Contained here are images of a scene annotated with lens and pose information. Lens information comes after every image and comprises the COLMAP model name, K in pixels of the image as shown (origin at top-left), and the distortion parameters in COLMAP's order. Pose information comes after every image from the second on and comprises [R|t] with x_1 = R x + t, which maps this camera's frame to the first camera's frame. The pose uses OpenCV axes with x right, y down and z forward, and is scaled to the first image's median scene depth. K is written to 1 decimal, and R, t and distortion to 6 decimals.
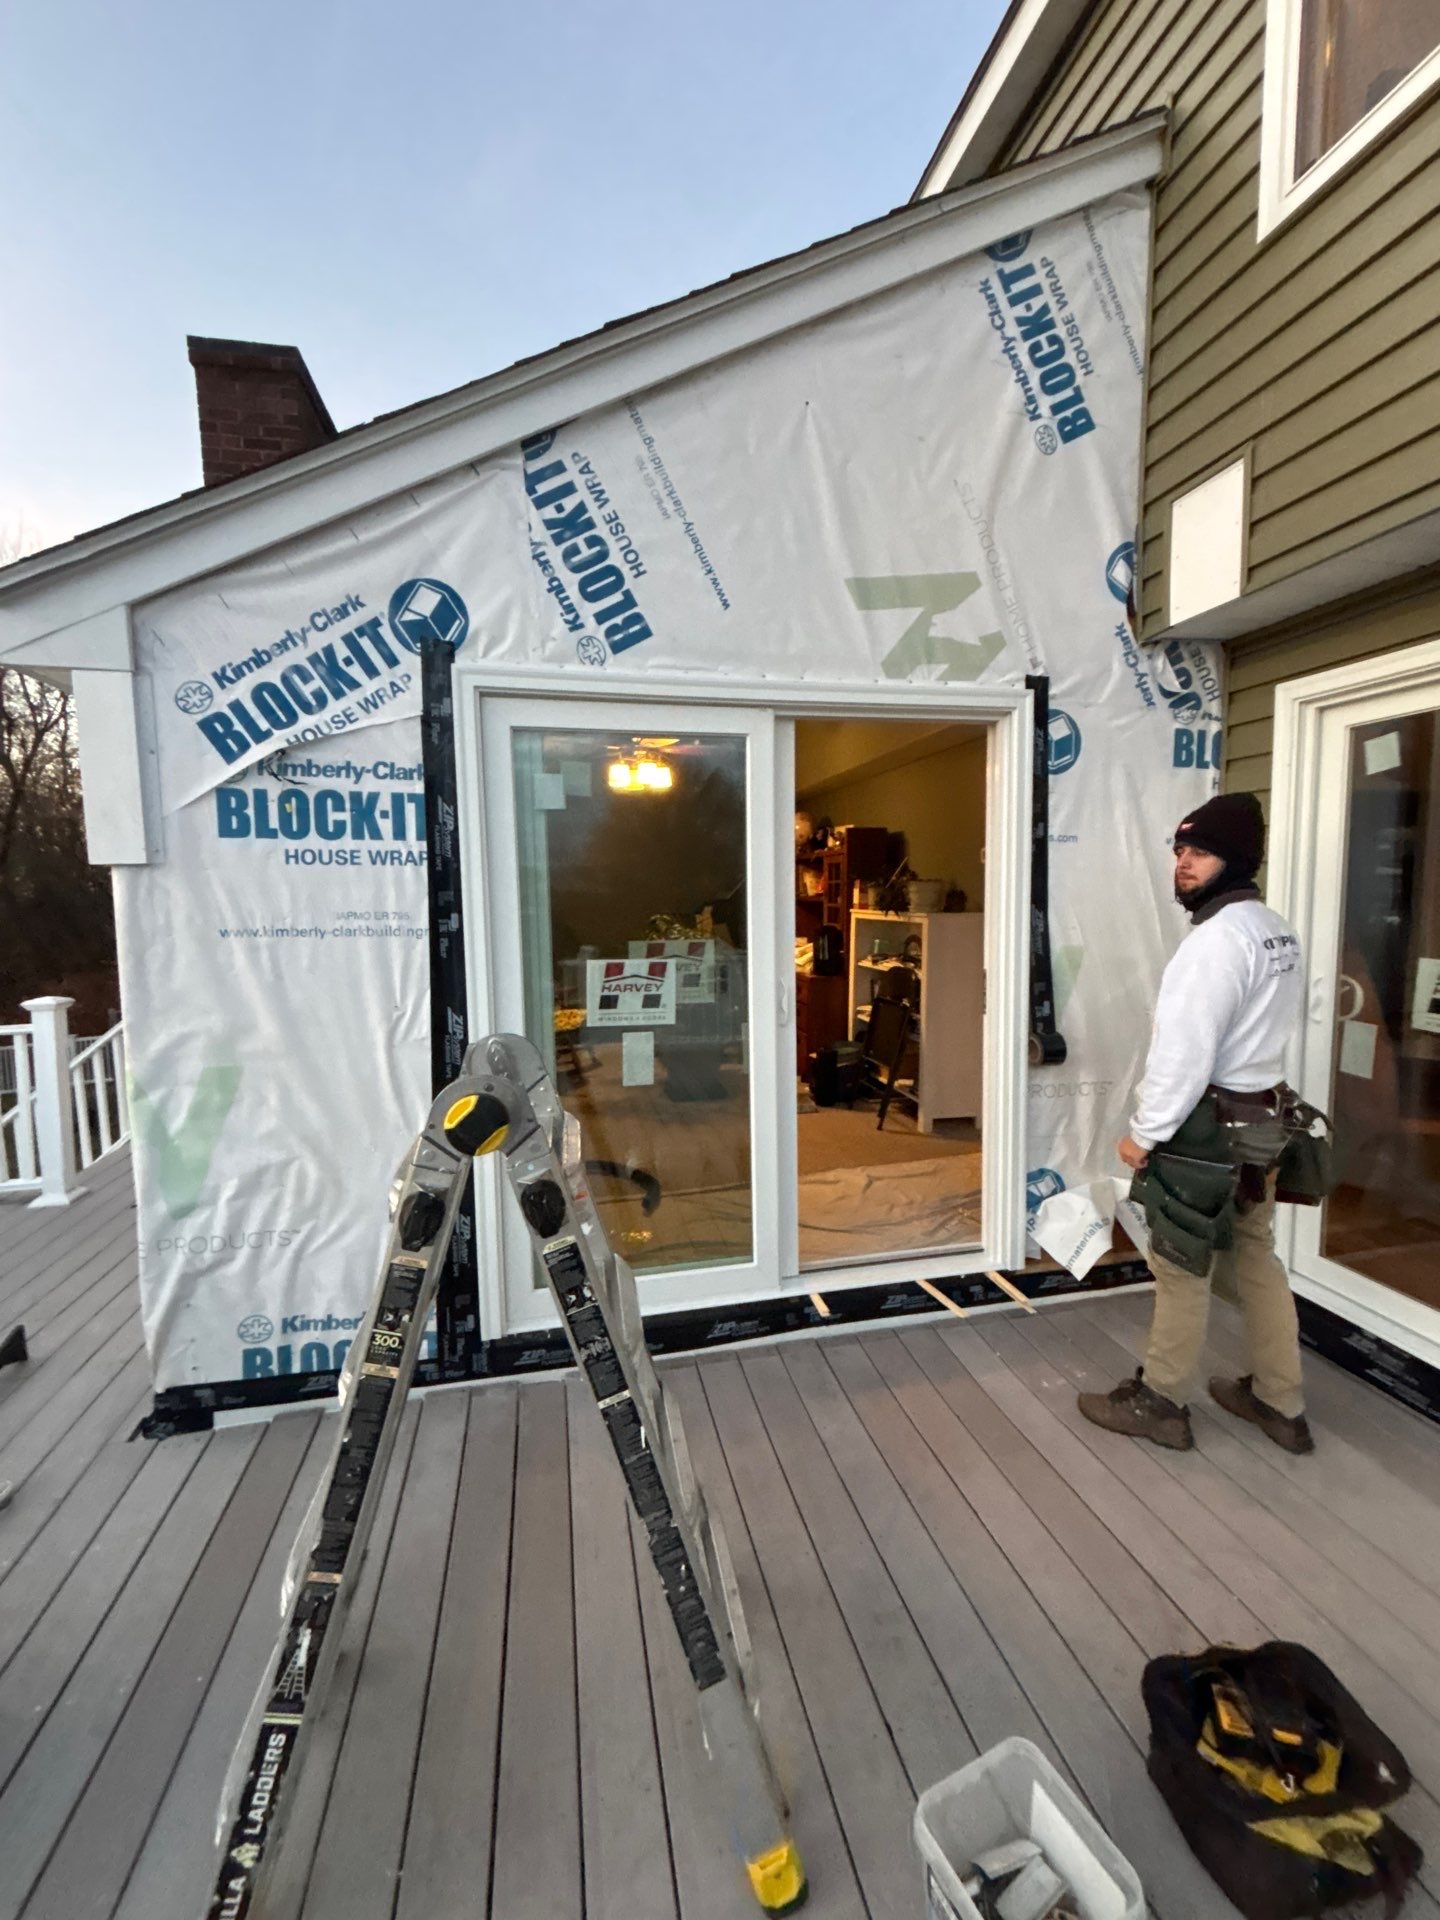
lens RADIAL K [[768.6, 0, 718.4], [0, 768.6, 967.4], [0, 0, 1]] dist [0.003638, -0.000351]
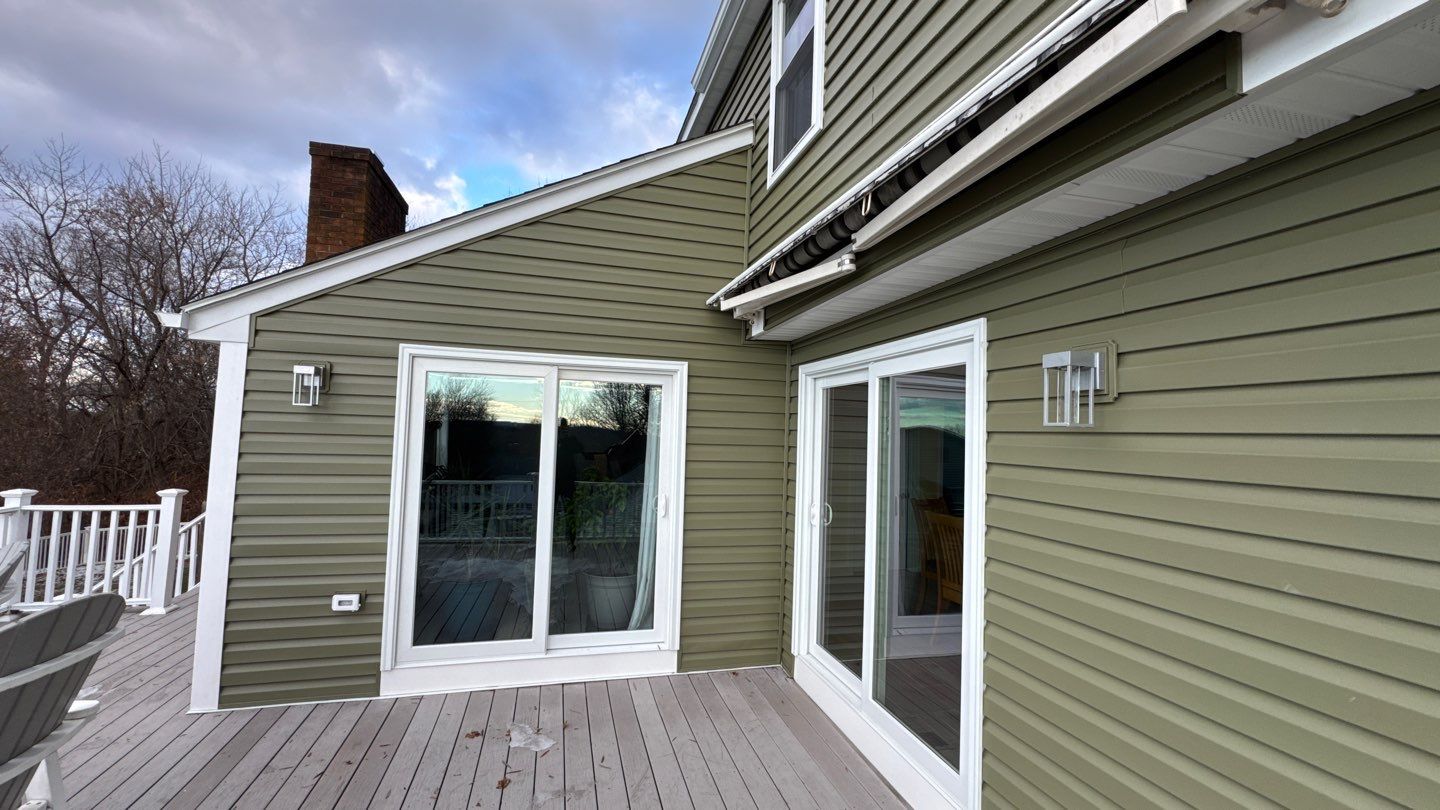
lens RADIAL K [[578.5, 0, 725.2], [0, 578.5, 406.0], [0, 0, 1]] dist [-0.006192, 0.000520]
pose [[0.997336, 0.047228, 0.055591, 0.283378], [-0.038949, 0.989160, -0.141584, -0.011431], [-0.061676, 0.139042, 0.988364, -0.376039]]
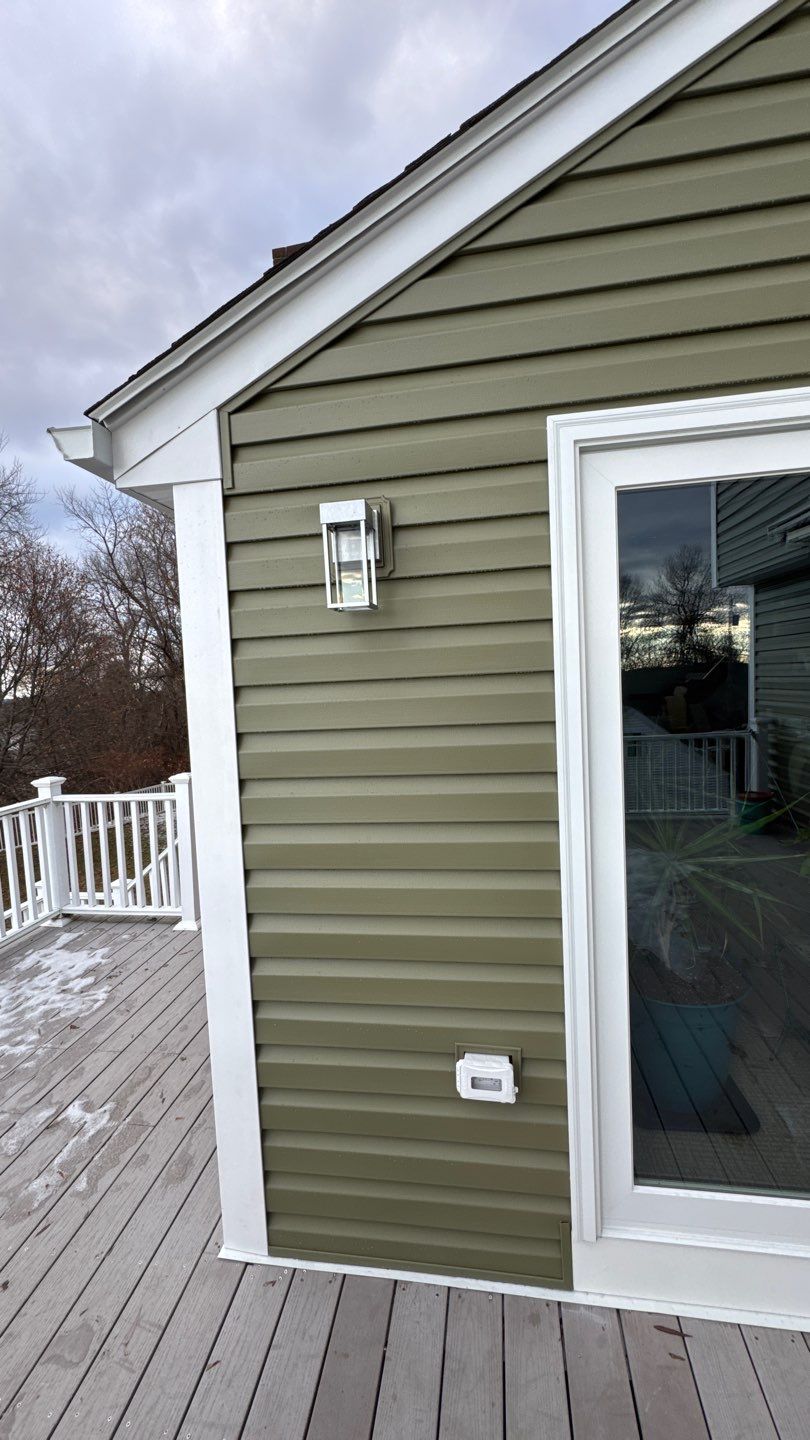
lens RADIAL K [[578.5, 0, 402.7], [0, 578.5, 720.8], [0, 0, 1]] dist [-0.006192, 0.000520]
pose [[0.926776, -0.007441, -0.375542, -0.141074], [0.003487, 0.999931, -0.011206, -0.039516], [0.375599, 0.009076, 0.926738, 0.210998]]
